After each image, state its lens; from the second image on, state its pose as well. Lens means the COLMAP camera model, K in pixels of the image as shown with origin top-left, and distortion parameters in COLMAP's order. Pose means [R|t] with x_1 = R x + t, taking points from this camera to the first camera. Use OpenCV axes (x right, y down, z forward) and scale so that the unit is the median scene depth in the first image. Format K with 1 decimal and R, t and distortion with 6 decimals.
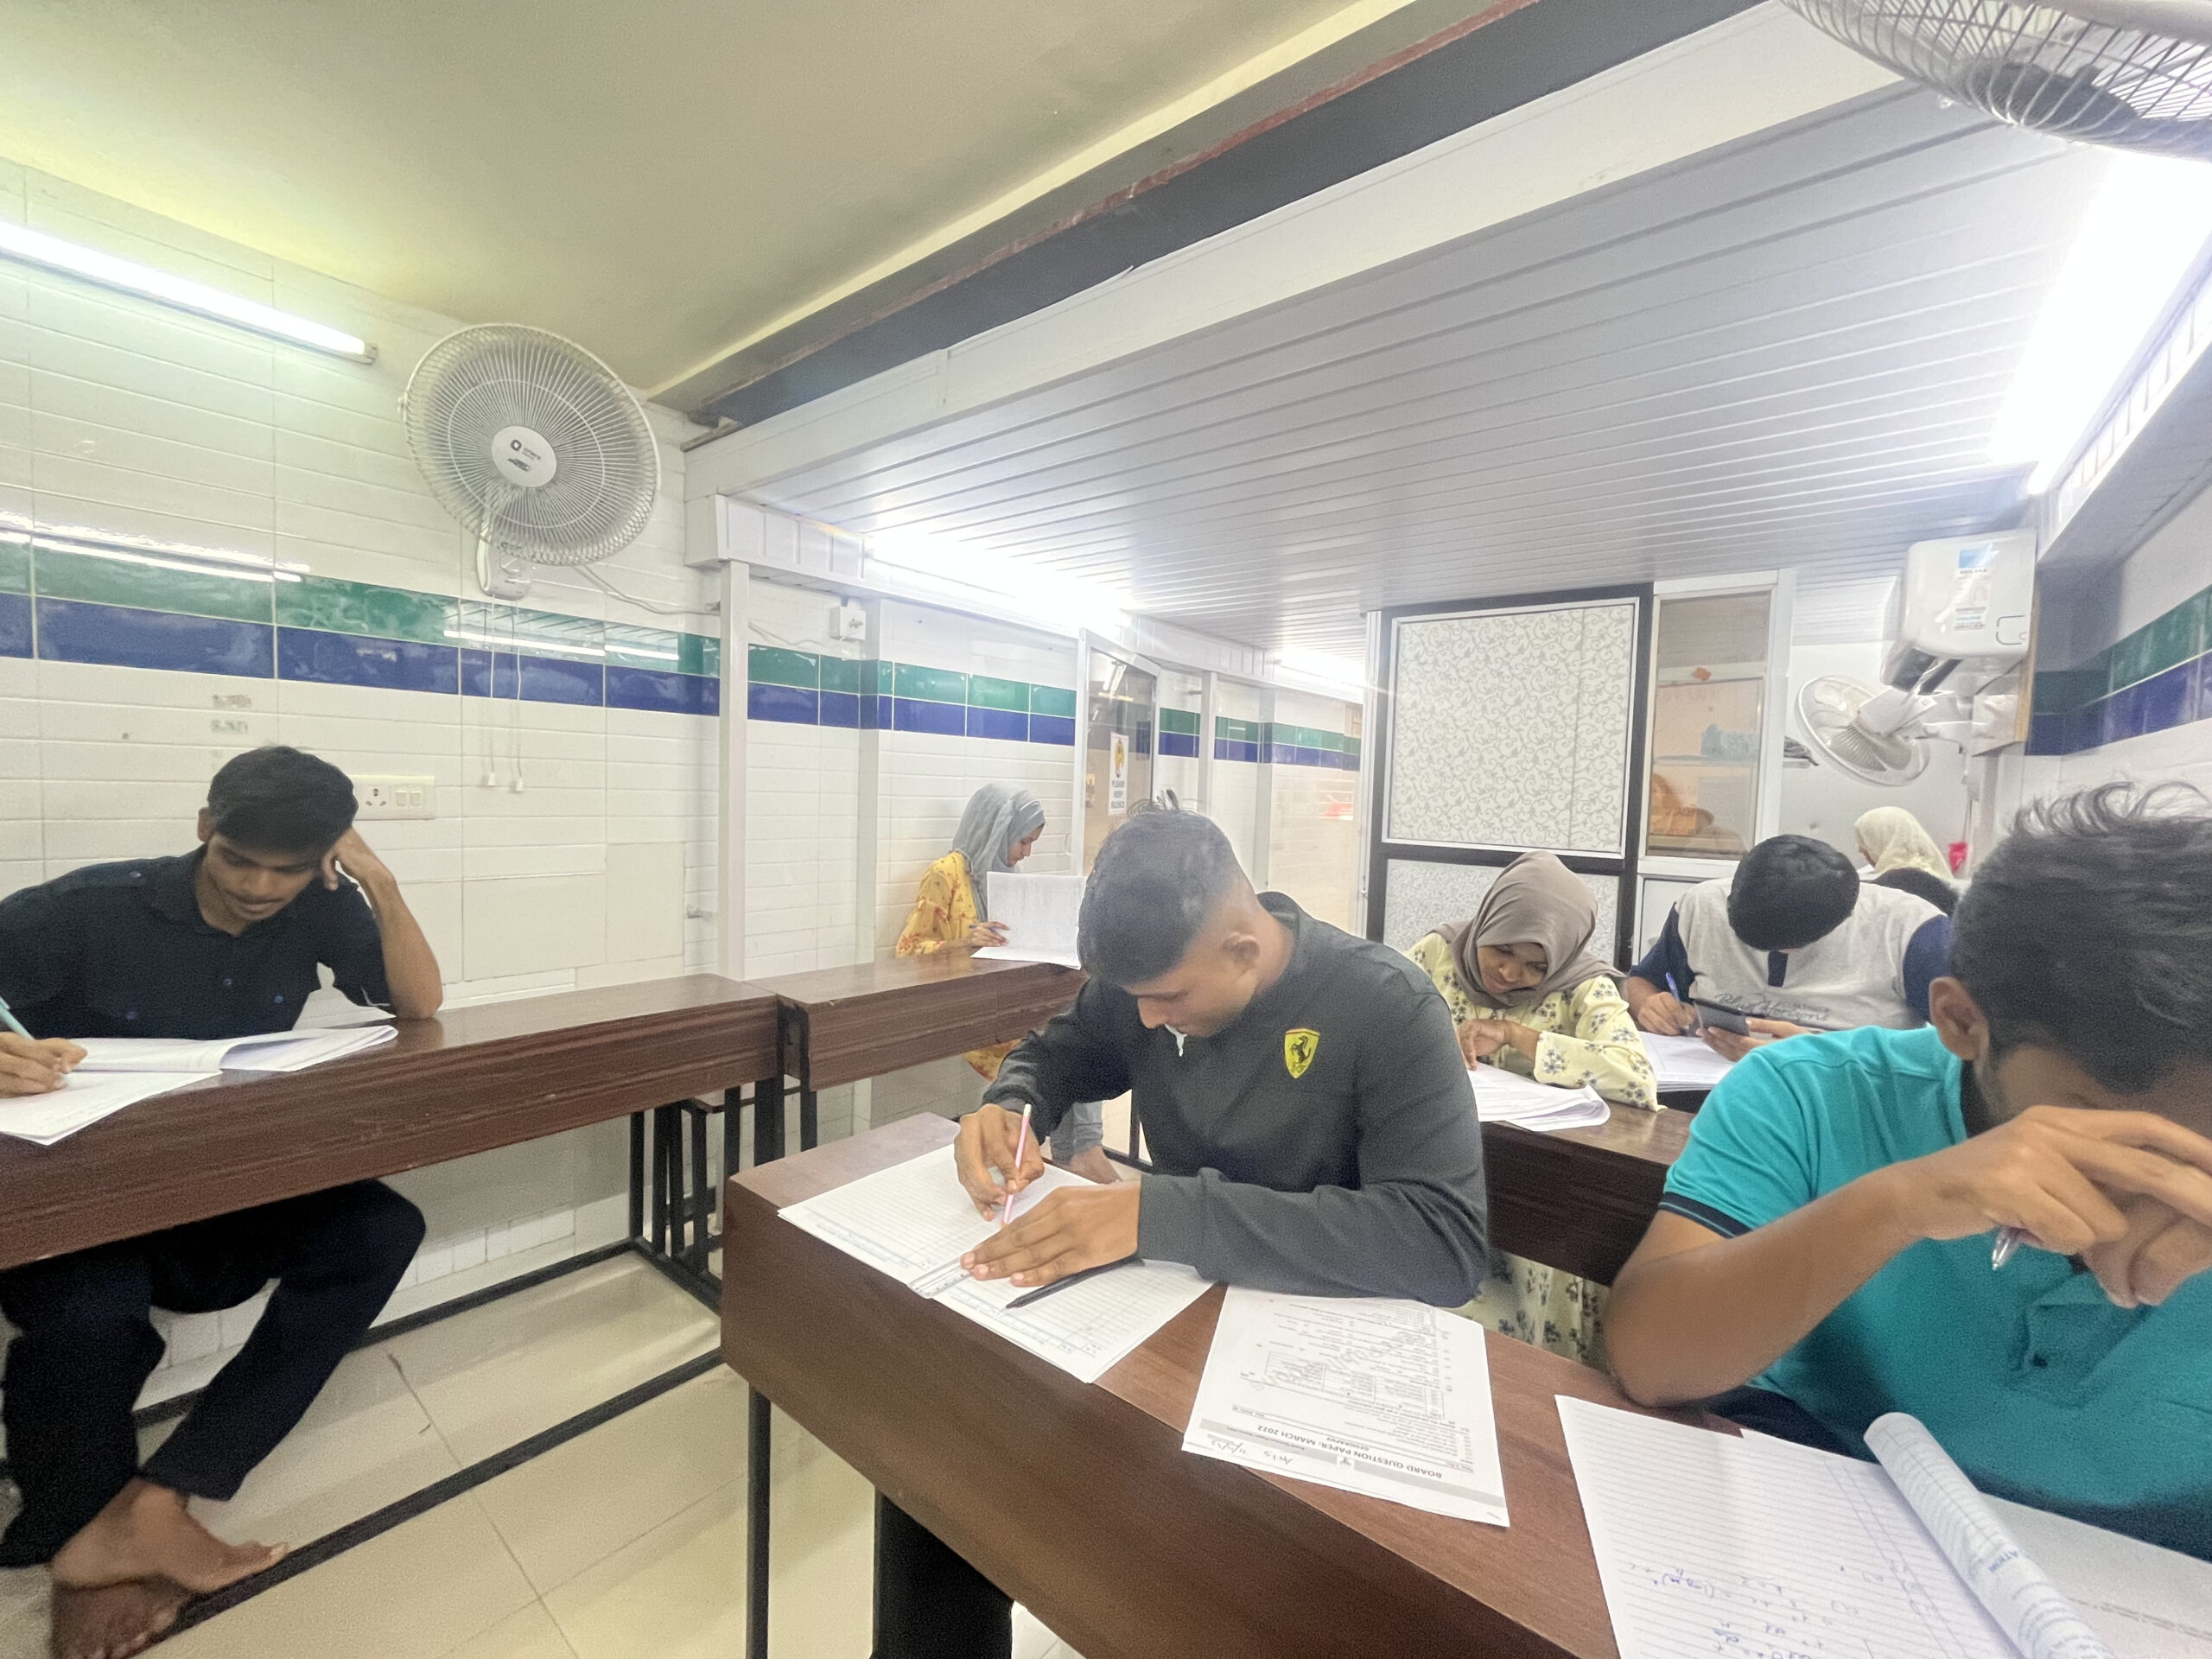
lens RADIAL K [[903.5, 0, 1094.7], [0, 903.5, 834.6], [0, 0, 1]] dist [-0.013192, 0.000326]
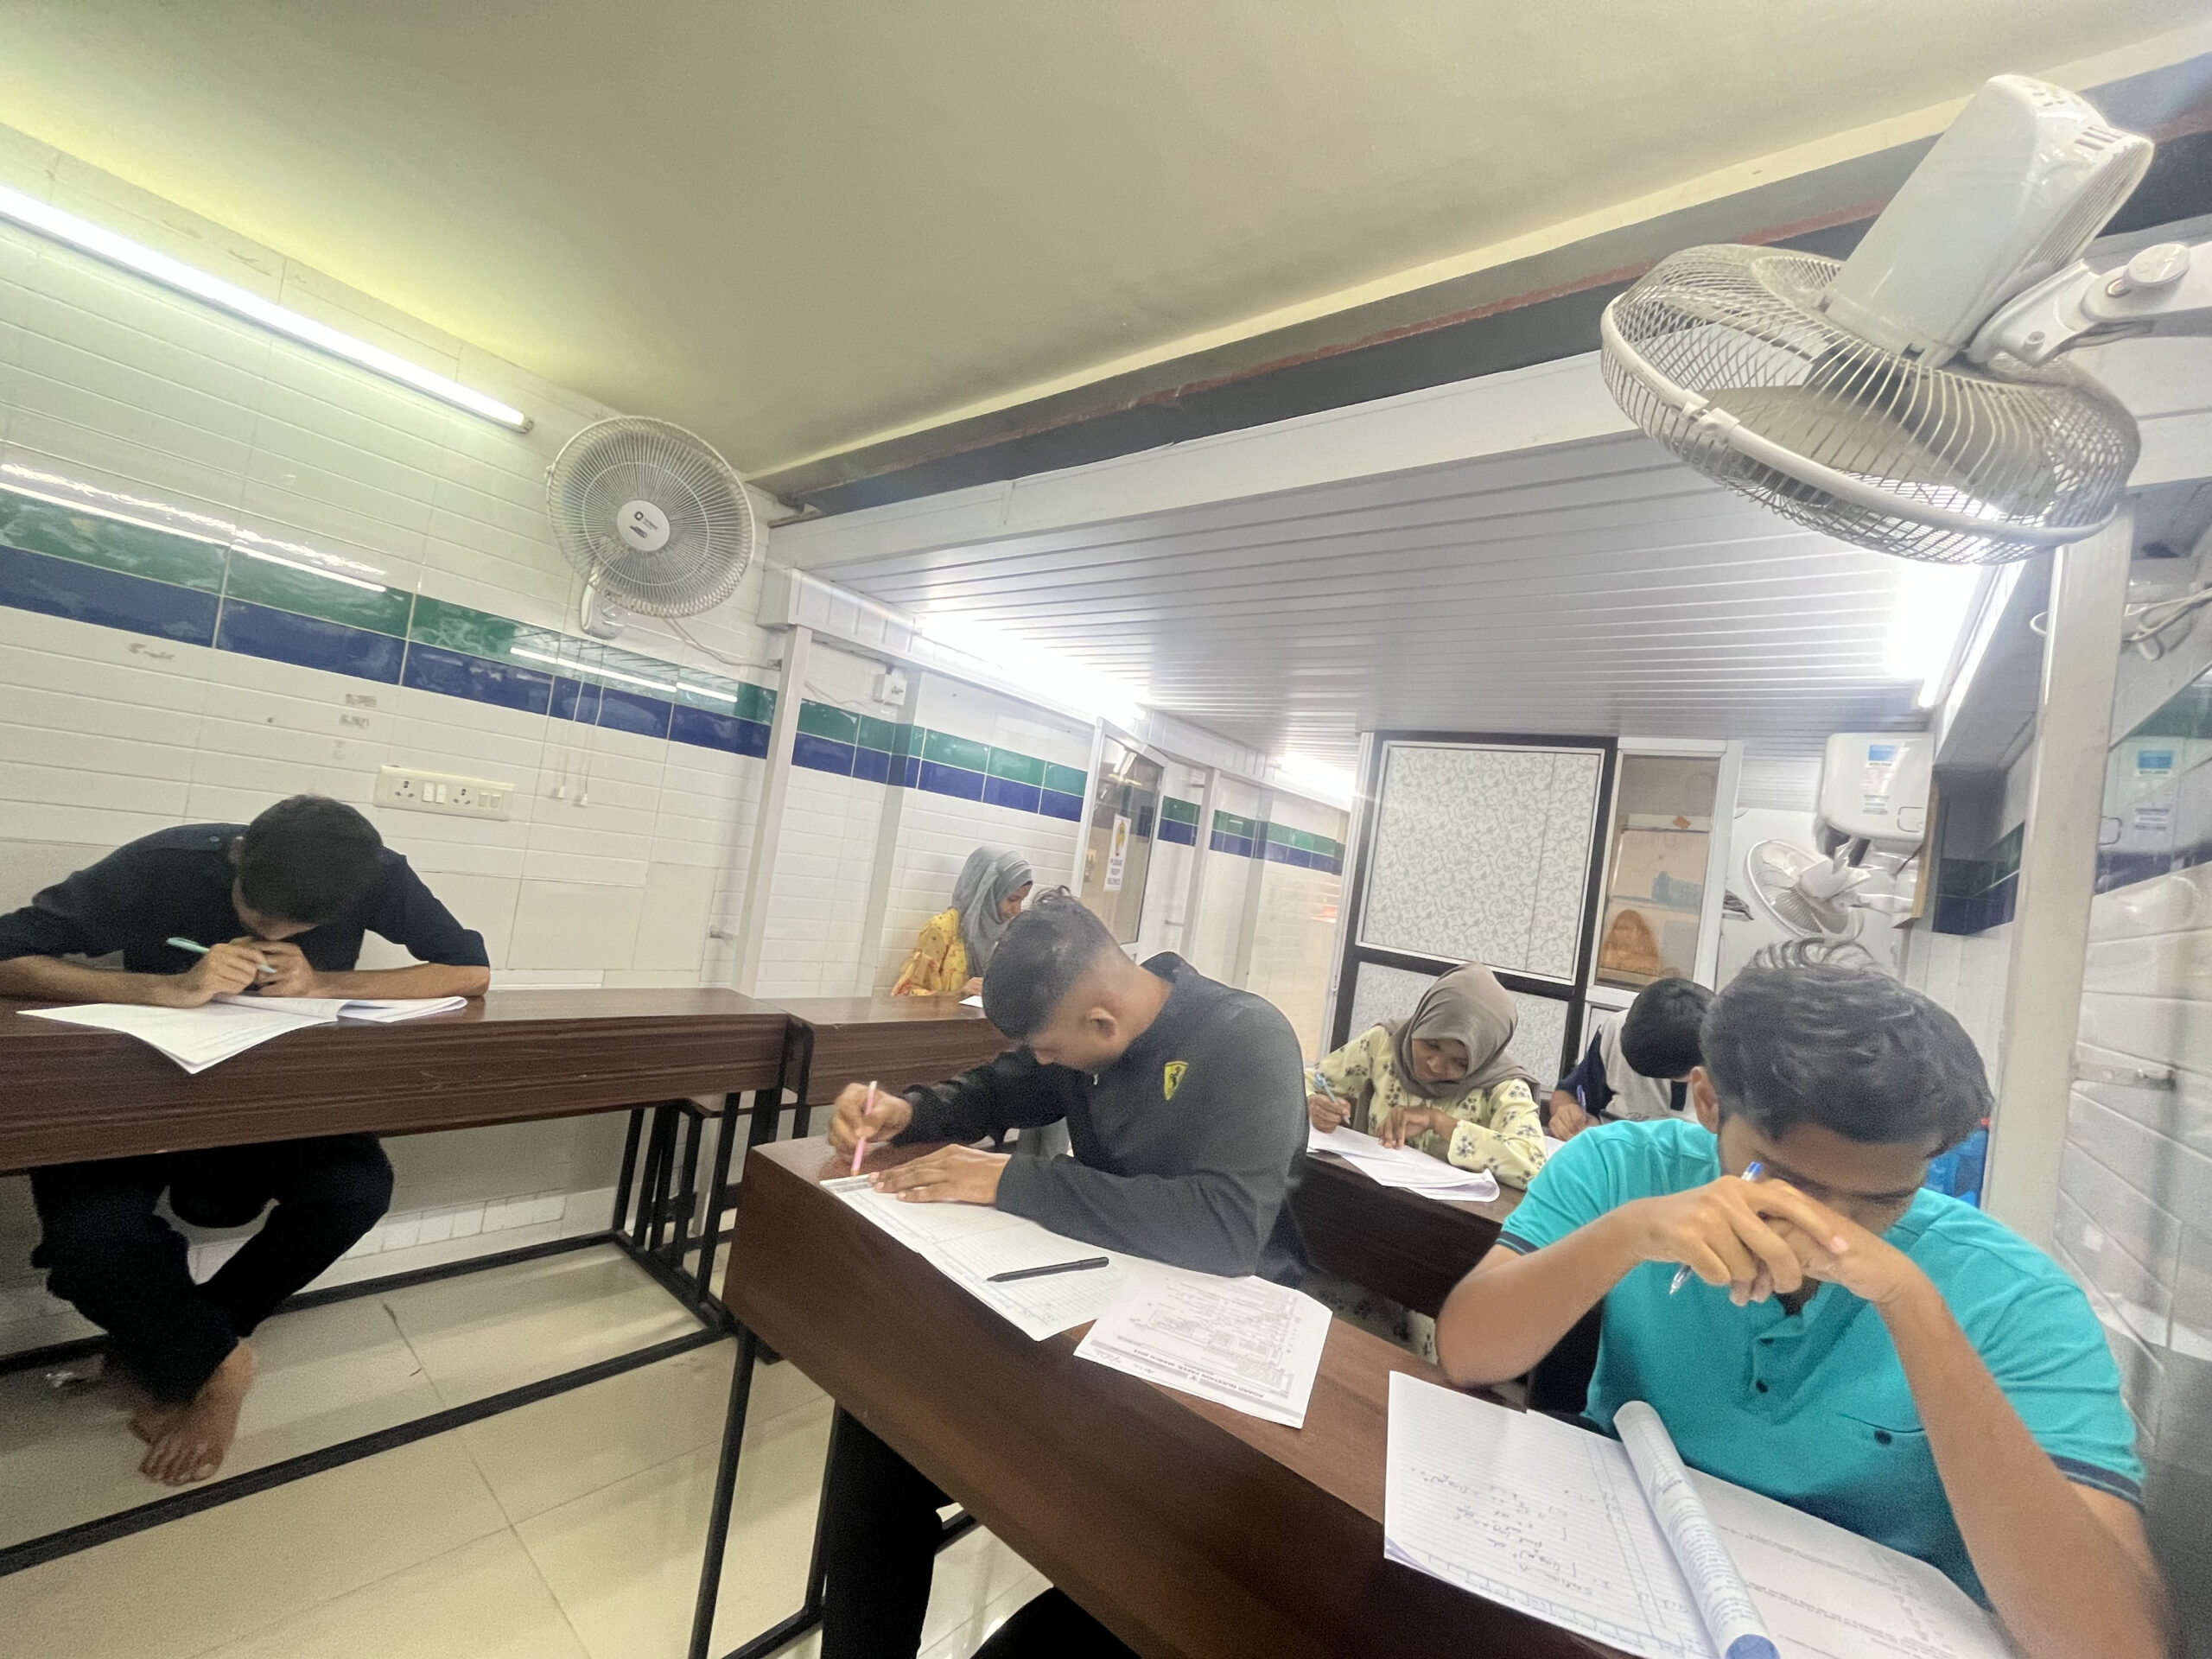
lens RADIAL K [[900.0, 0, 1099.6], [0, 900.0, 838.4], [0, 0, 1]] dist [-0.017503, 0.000069]
pose [[0.993079, 0.117442, 0.001461, 0.002064], [-0.116953, 0.989937, -0.079672, 0.005029], [-0.010803, 0.078949, 0.996820, -0.097595]]
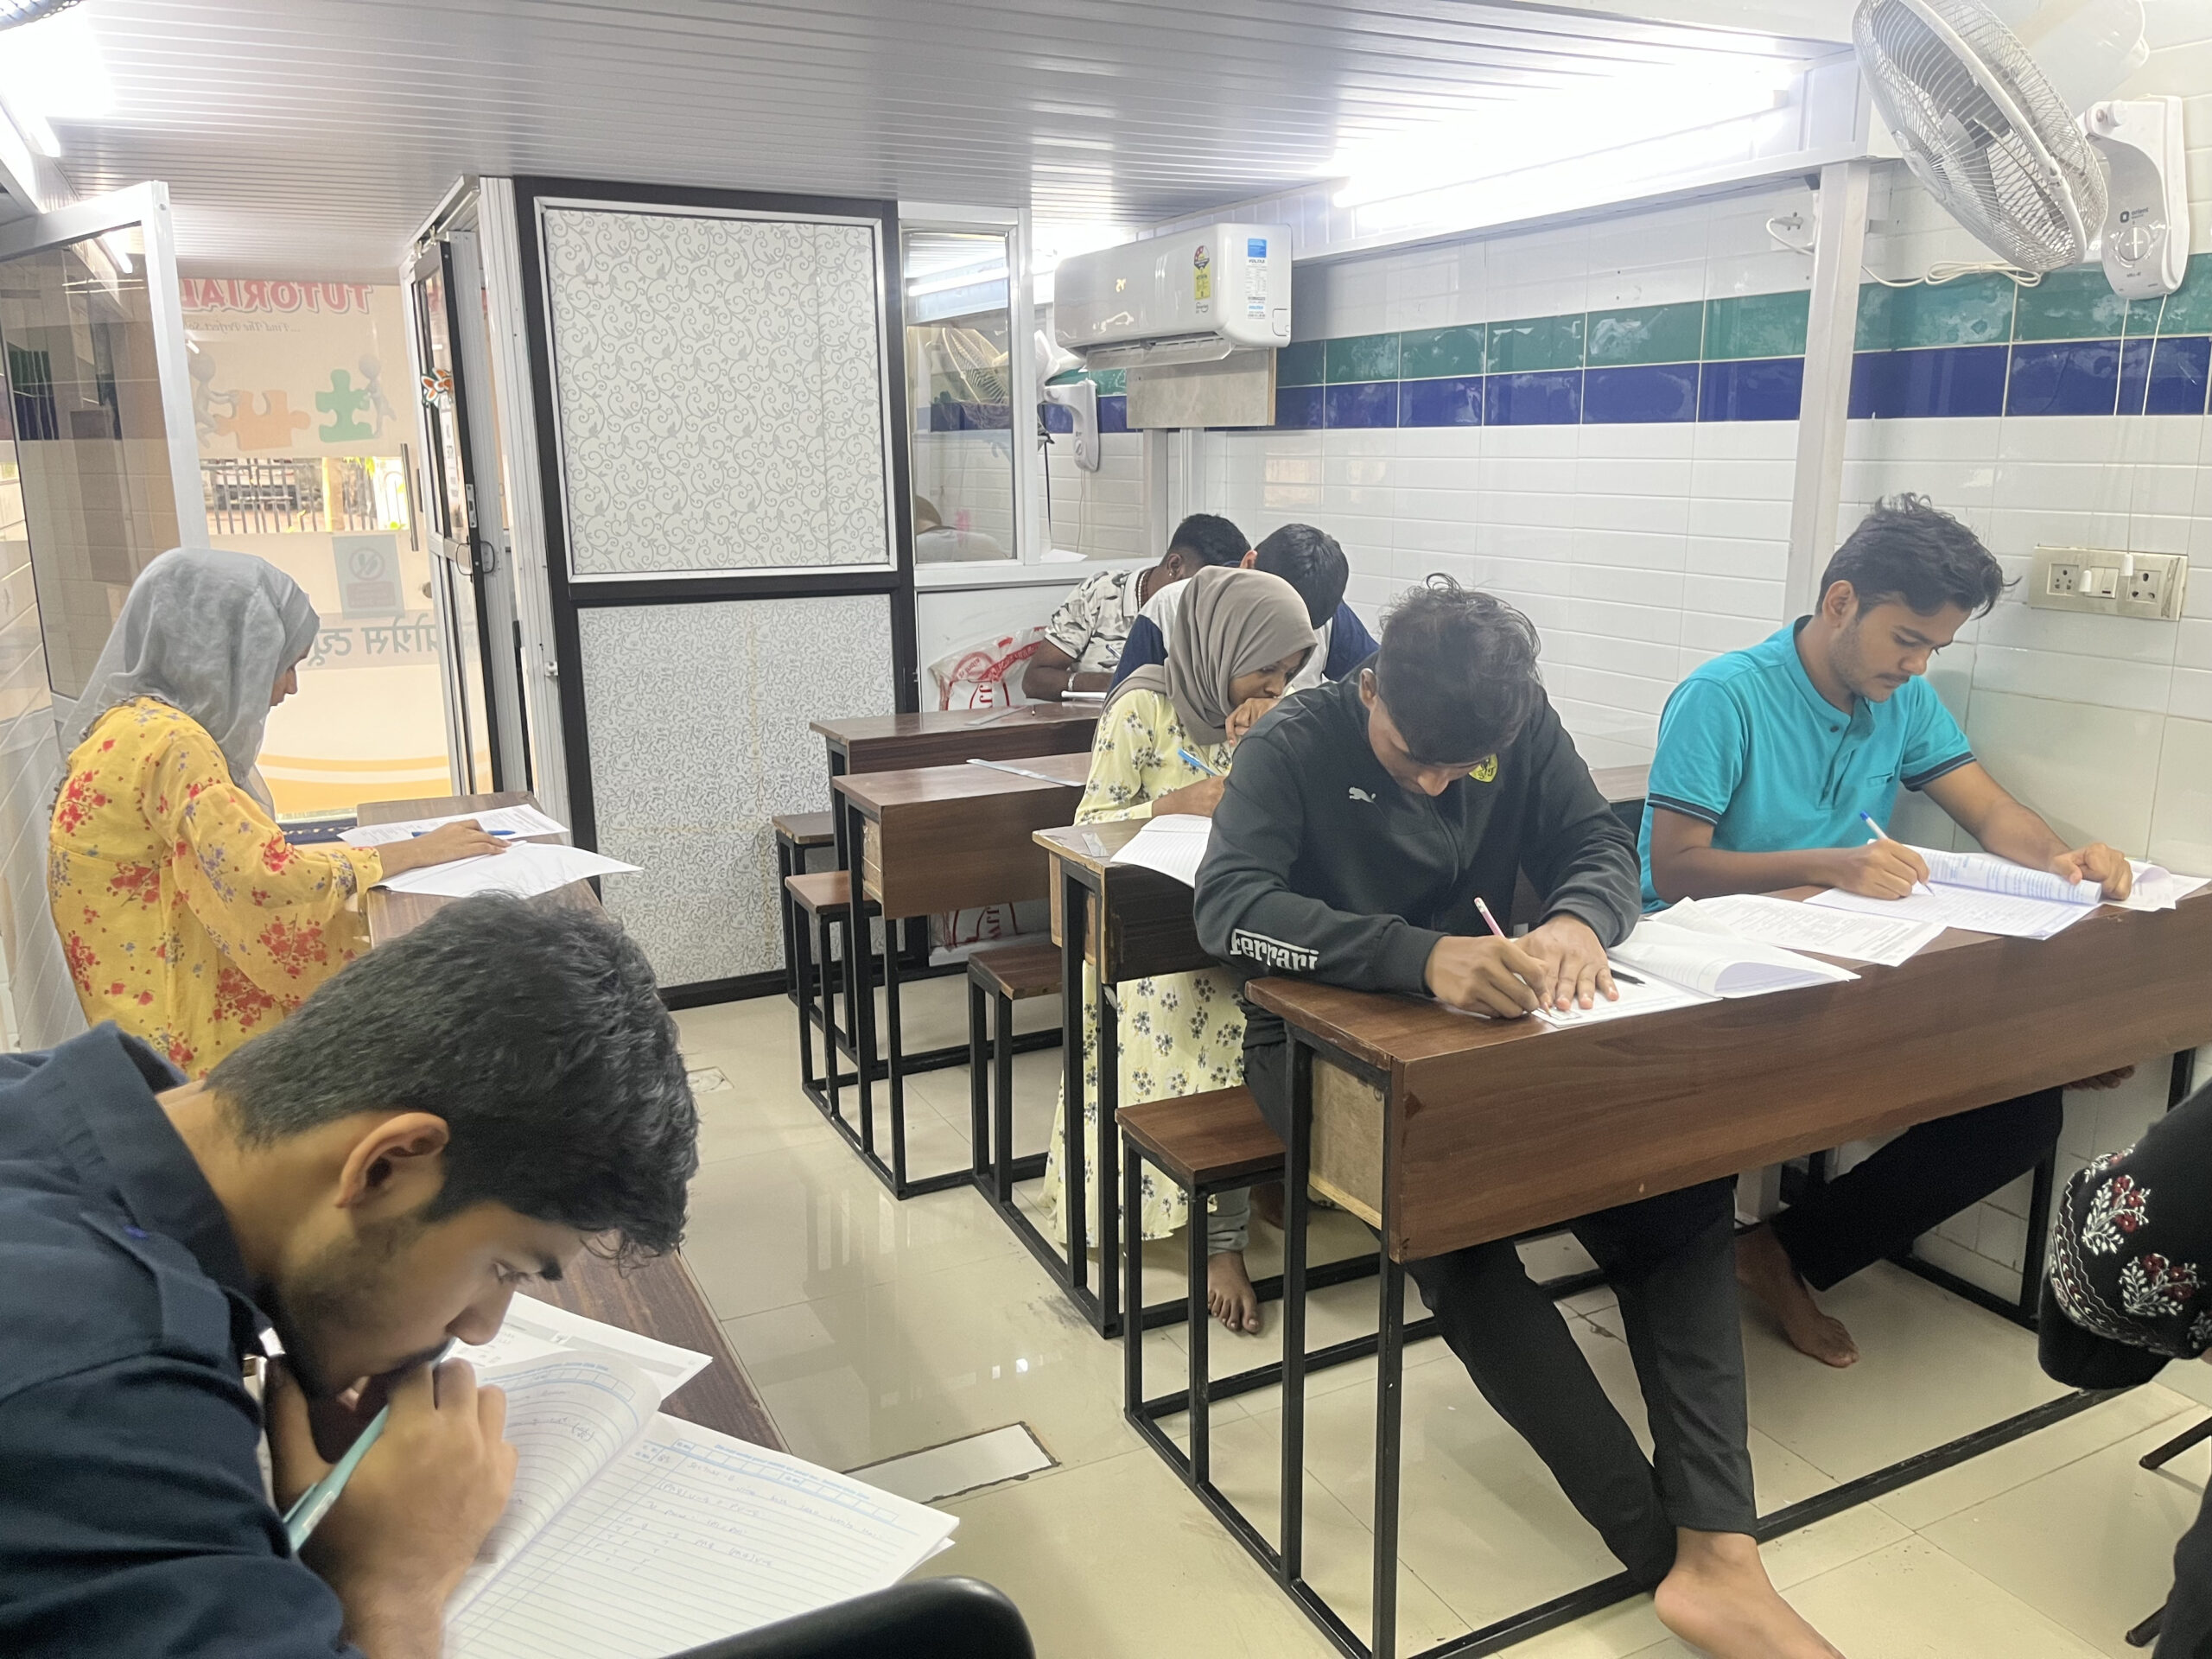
lens RADIAL K [[1682.4, 0, 1109.7], [0, 1682.4, 836.1], [0, 0, 1]] dist [0.053977, -0.101644]
pose [[0.403396, -0.244058, 0.881877, -0.856069], [0.066424, 0.969041, 0.237796, -0.107015], [-0.912611, -0.037348, 0.407119, 0.279759]]
